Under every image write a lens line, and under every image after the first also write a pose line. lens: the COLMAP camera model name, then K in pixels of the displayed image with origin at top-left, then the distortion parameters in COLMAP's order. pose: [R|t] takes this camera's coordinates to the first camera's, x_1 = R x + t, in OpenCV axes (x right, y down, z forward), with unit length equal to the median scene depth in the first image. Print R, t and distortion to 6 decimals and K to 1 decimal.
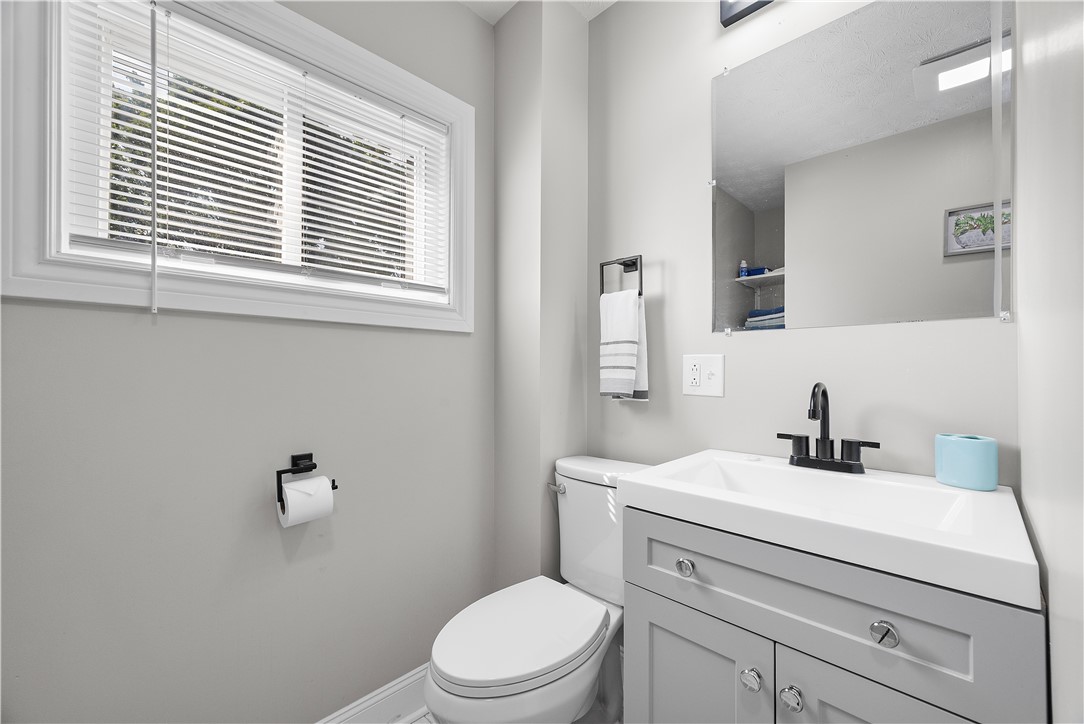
lens RADIAL K [[432.3, 0, 543.7], [0, 432.3, 365.6], [0, 0, 1]] dist [-0.002103, -0.000097]
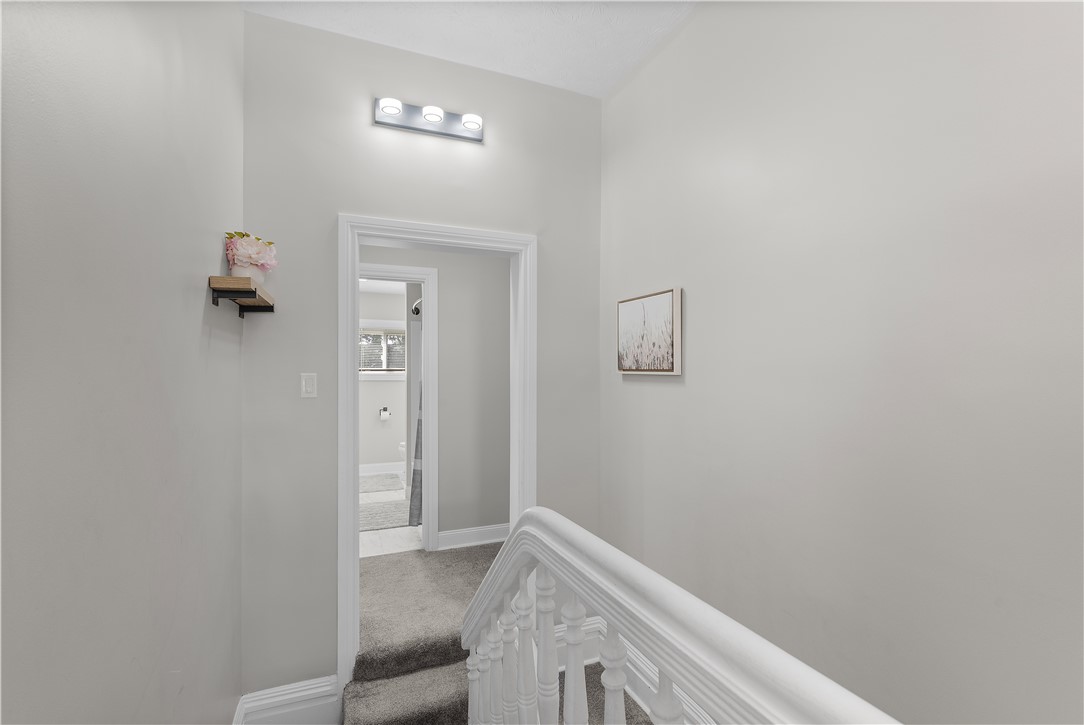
lens RADIAL K [[485.1, 0, 545.6], [0, 485.1, 364.2], [0, 0, 1]] dist [0.001973, 0.000371]
pose [[0.932985, -0.000248, -0.359916, 3.370292], [0.003076, 0.999969, 0.007285, -0.352132], [0.359903, -0.007903, 0.932956, -3.766889]]
